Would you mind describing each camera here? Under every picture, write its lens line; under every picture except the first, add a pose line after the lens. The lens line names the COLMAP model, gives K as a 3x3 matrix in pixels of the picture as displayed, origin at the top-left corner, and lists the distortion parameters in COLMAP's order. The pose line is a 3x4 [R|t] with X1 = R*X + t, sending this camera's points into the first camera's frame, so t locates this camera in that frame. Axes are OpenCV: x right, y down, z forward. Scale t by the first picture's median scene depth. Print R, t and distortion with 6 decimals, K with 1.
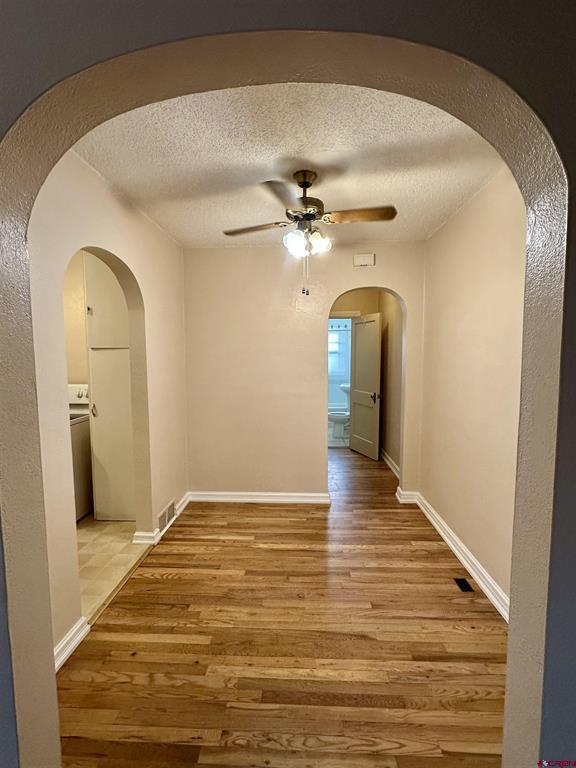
lens RADIAL K [[349.9, 0, 284.8], [0, 349.9, 383.3], [0, 0, 1]] dist [0.001503, 0.002007]
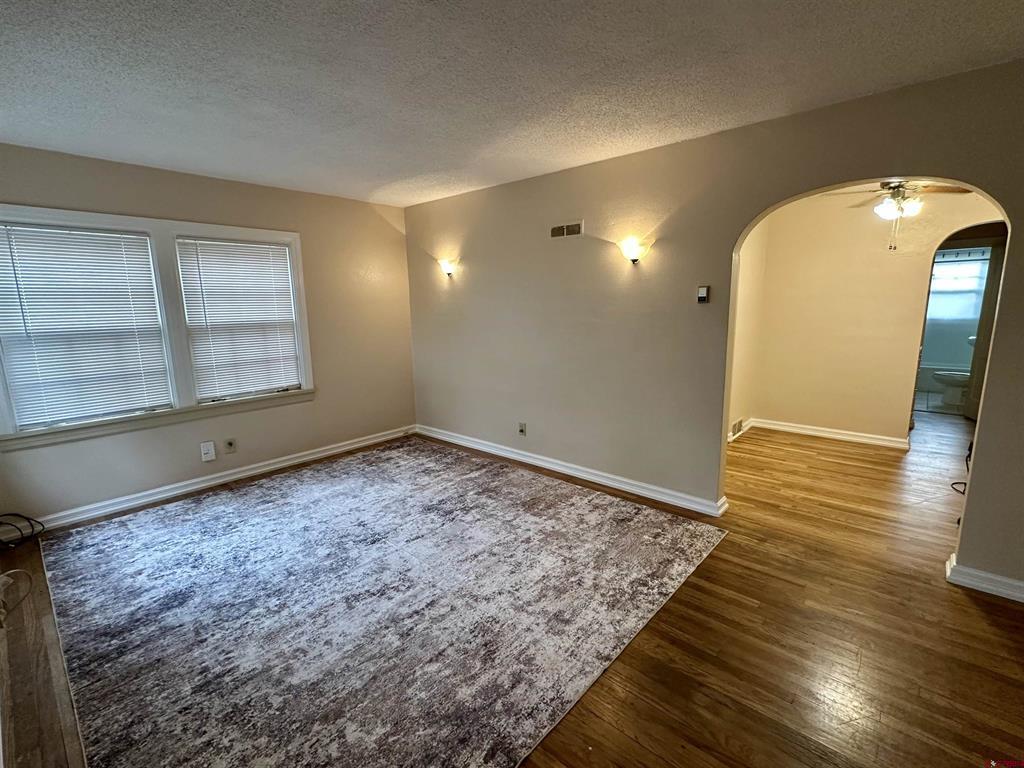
lens RADIAL K [[466.5, 0, 508.5], [0, 466.5, 383.4], [0, 0, 1]] dist [0.001503, 0.002007]
pose [[0.781250, 0.099354, -0.616261, 0.081296], [-0.034459, 0.992611, 0.116345, 0.076634], [0.623267, -0.069659, 0.778901, -1.405694]]
